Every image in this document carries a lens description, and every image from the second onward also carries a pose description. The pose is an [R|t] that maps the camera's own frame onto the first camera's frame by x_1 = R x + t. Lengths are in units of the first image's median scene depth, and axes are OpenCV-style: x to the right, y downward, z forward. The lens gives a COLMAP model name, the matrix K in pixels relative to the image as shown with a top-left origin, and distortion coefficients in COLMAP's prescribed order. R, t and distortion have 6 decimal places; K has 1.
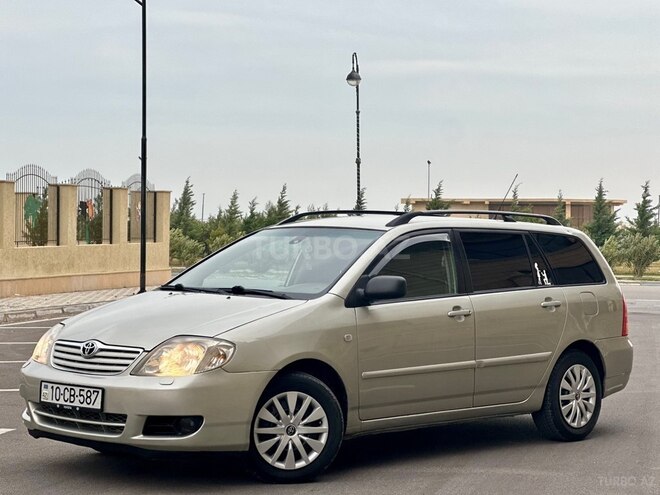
lens RADIAL K [[1544.2, 0, 330.0], [0, 1544.2, 247.5], [0, 0, 1]] dist [0.016170, 3.092320]
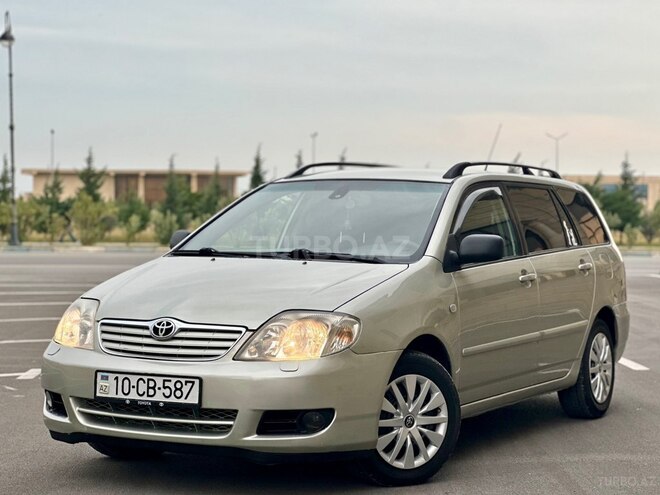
lens RADIAL K [[1544.2, 0, 330.0], [0, 1544.2, 247.5], [0, 0, 1]] dist [0.016170, 3.092320]
pose [[0.966878, -0.011853, 0.254965, -0.275289], [0.007282, 0.999796, 0.018866, 0.009263], [-0.255136, -0.016385, 0.966766, 0.211351]]
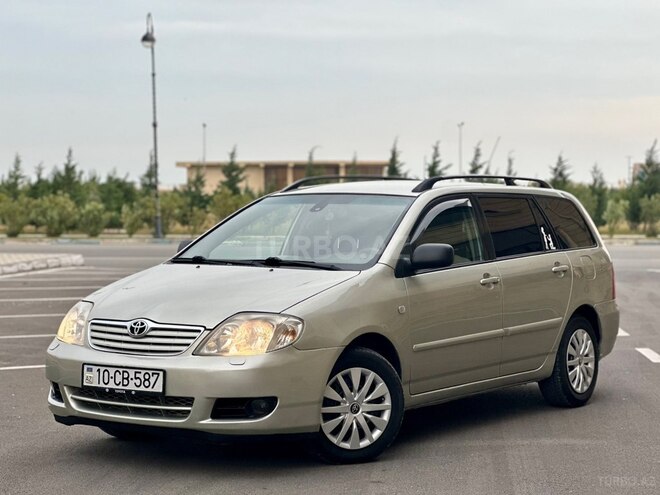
lens RADIAL K [[1544.2, 0, 330.0], [0, 1544.2, 247.5], [0, 0, 1]] dist [0.016170, 3.092320]
pose [[0.987894, -0.018739, 0.153993, -0.184279], [0.015020, 0.999568, 0.025278, -0.004791], [-0.154400, -0.022659, 0.987749, 0.065315]]
